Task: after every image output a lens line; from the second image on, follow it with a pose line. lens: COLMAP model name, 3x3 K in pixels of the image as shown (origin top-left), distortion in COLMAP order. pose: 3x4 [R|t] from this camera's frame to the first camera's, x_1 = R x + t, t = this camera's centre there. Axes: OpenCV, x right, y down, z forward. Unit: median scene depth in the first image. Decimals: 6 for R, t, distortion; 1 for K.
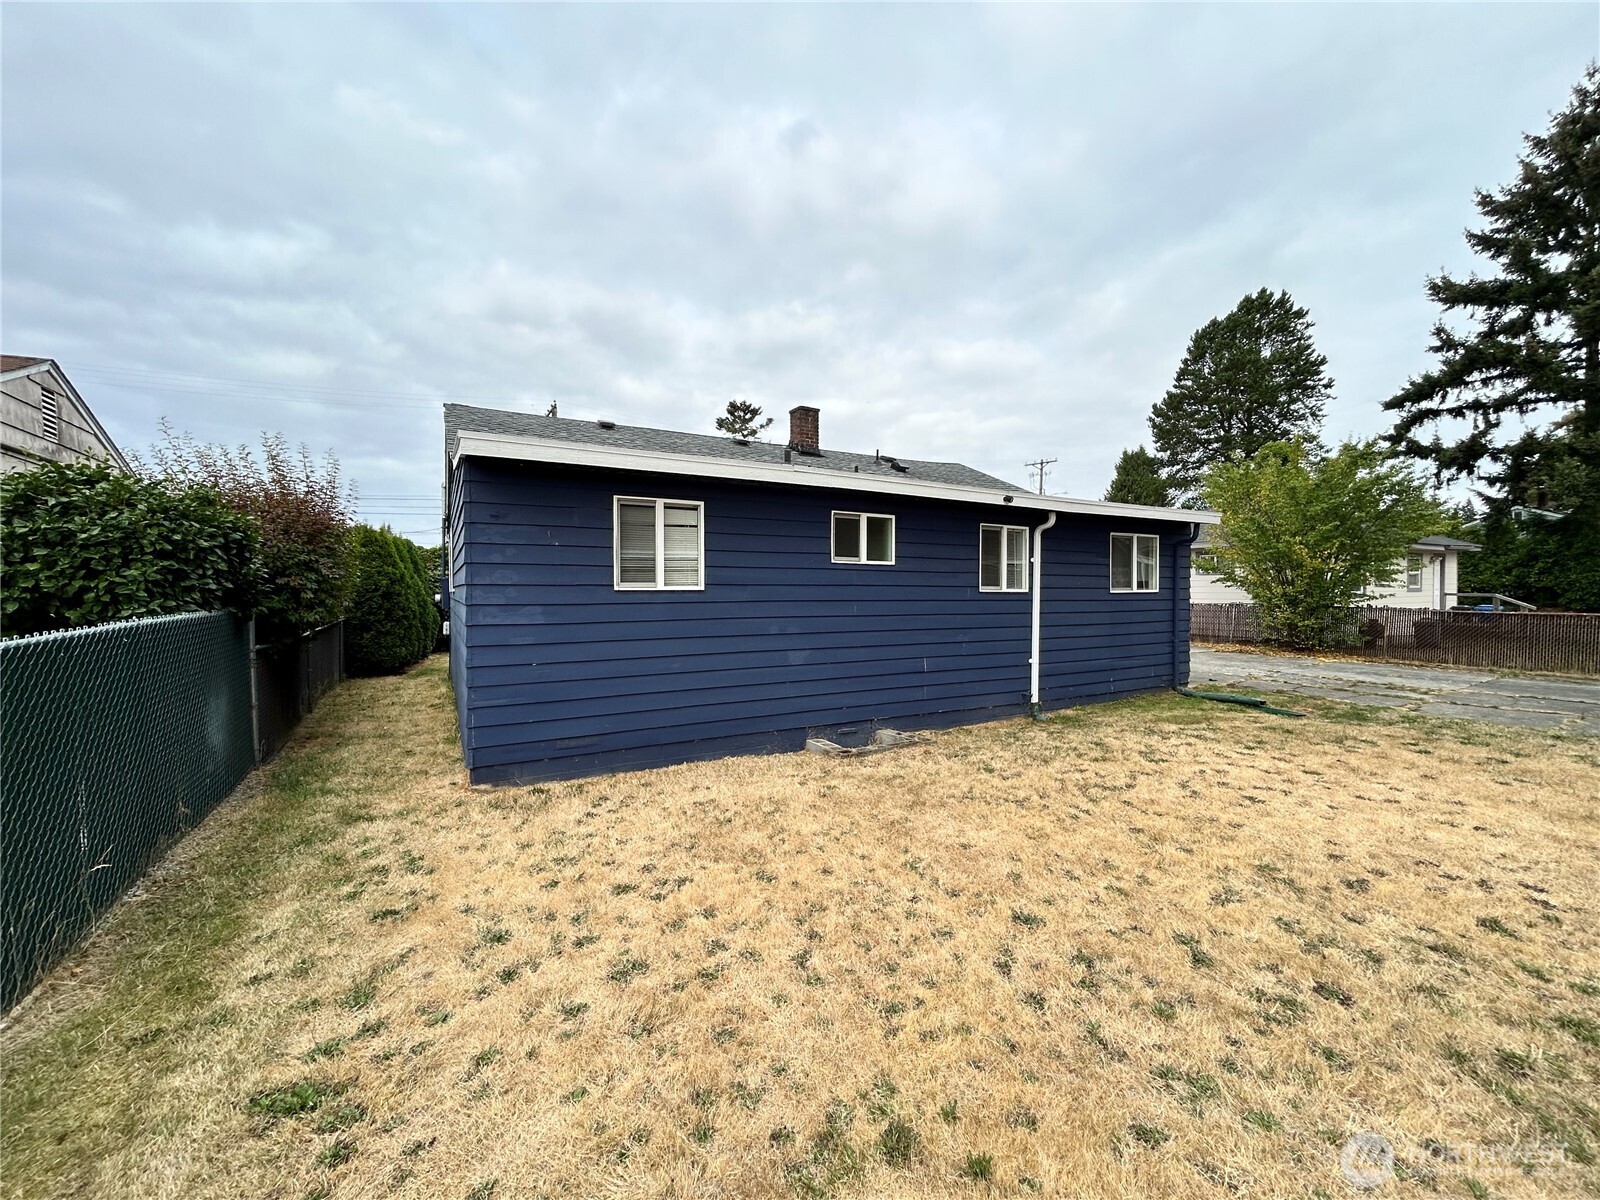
lens RADIAL K [[654.5, 0, 801.1], [0, 654.5, 604.2], [0, 0, 1]] dist [-0.001846, -0.000562]
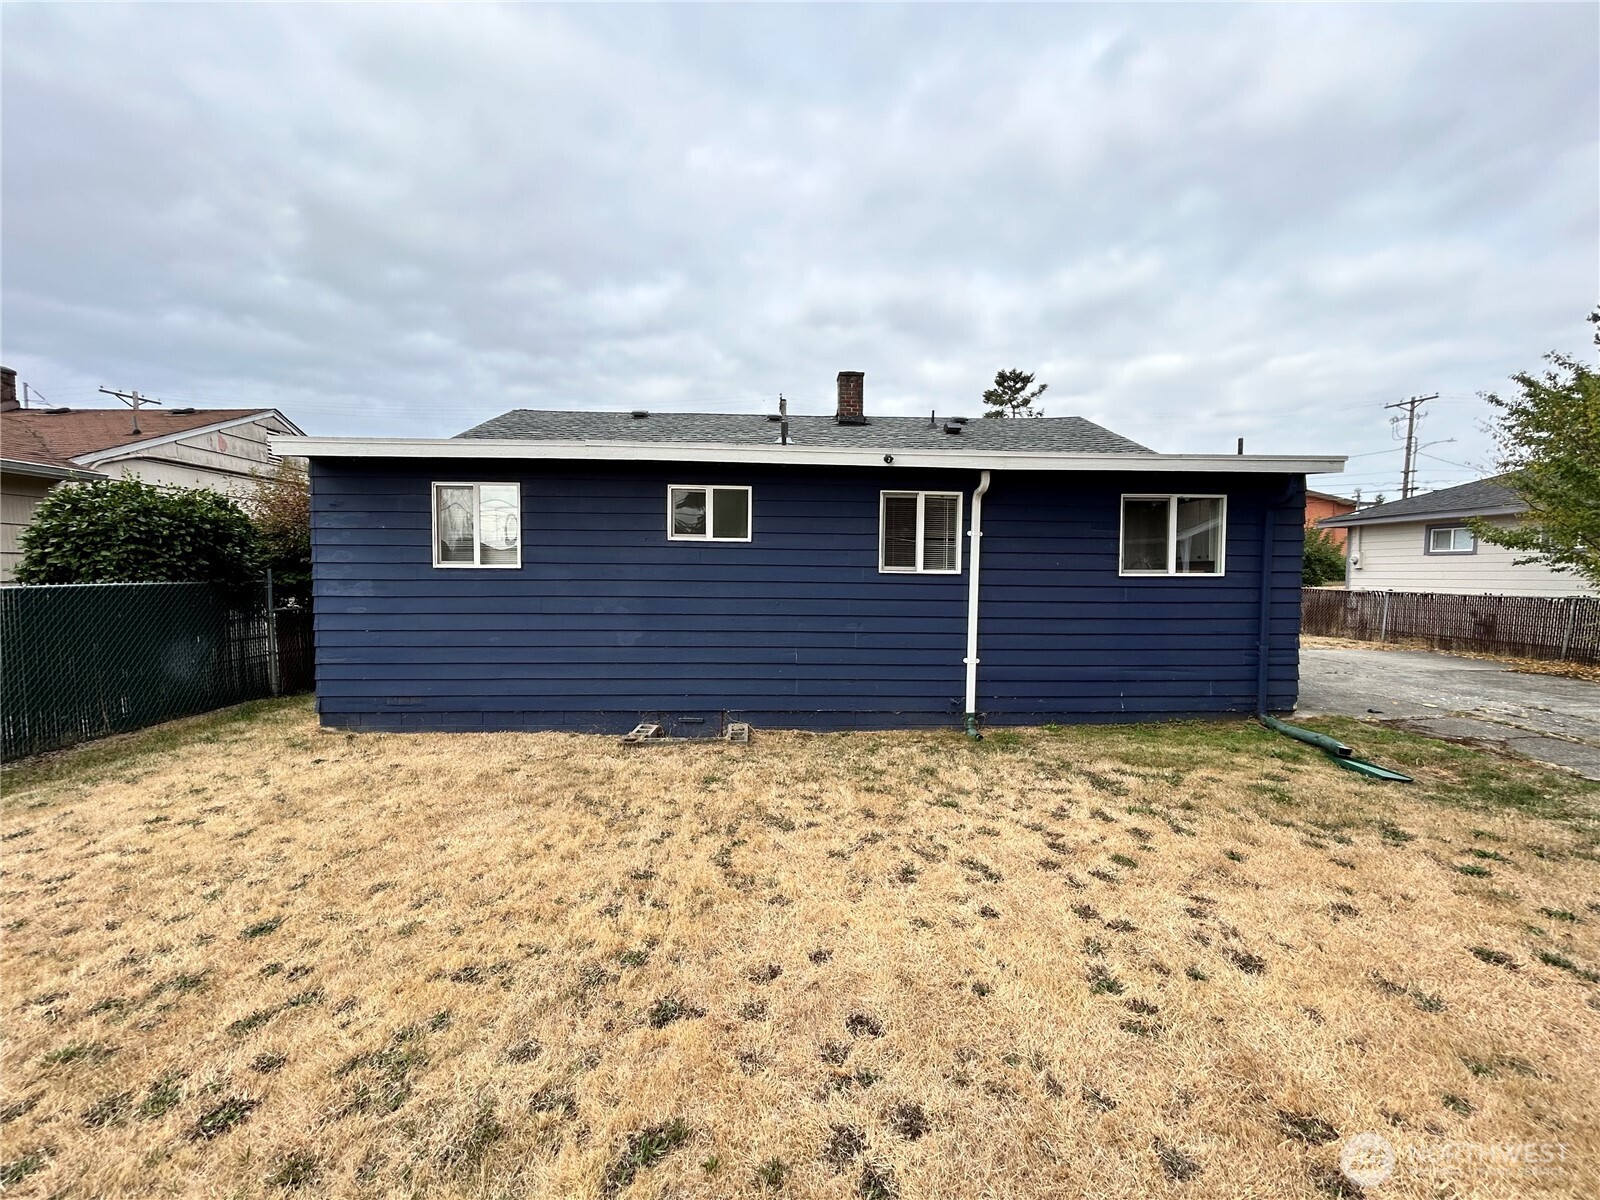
lens RADIAL K [[654.5, 0, 807.8], [0, 654.5, 597.1], [0, 0, 1]] dist [-0.001846, -0.000562]
pose [[0.891871, 0.024510, -0.451626, 0.463092], [-0.017078, 0.999643, 0.020525, -0.002999], [0.451968, -0.010593, 0.891971, 0.175933]]
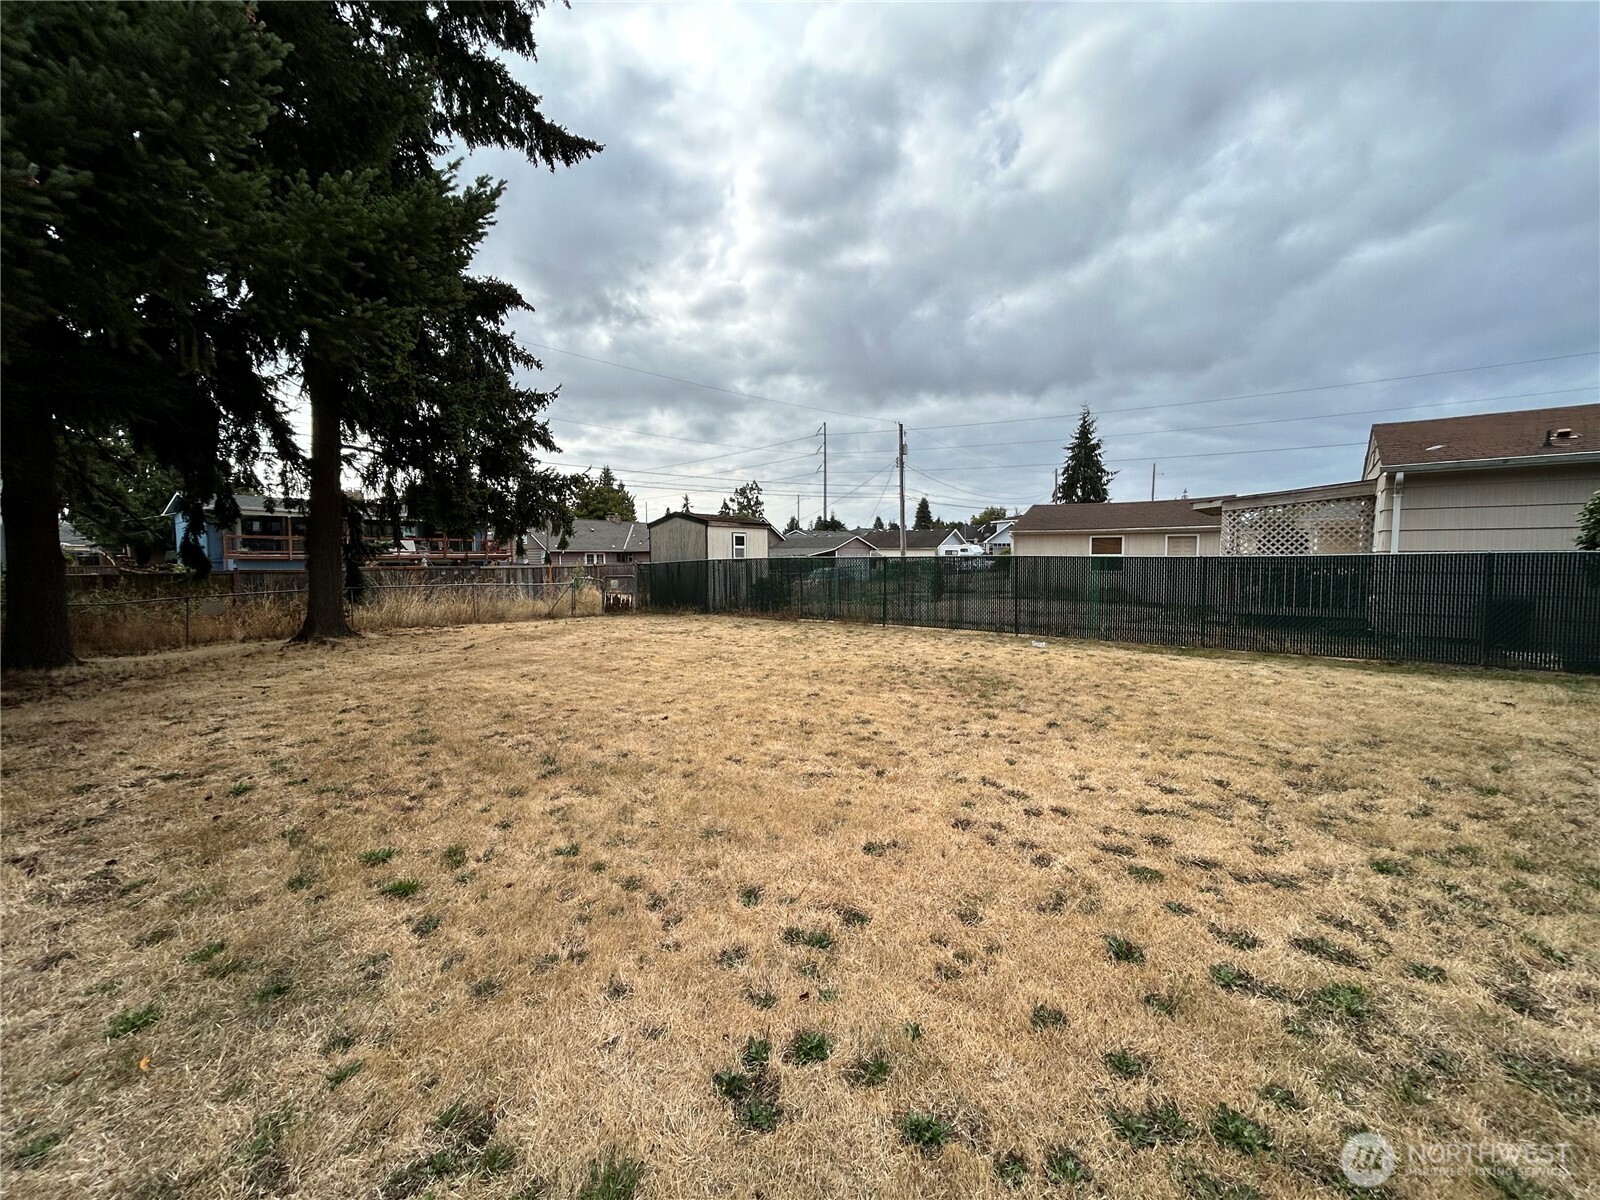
lens RADIAL K [[654.5, 0, 801.1], [0, 654.5, 594.6], [0, 0, 1]] dist [-0.001846, -0.000562]
pose [[-0.929684, 0.034703, -0.366720, 0.727439], [-0.003531, 0.994667, 0.103078, -0.014930], [0.368341, 0.097125, -0.924603, 0.809886]]
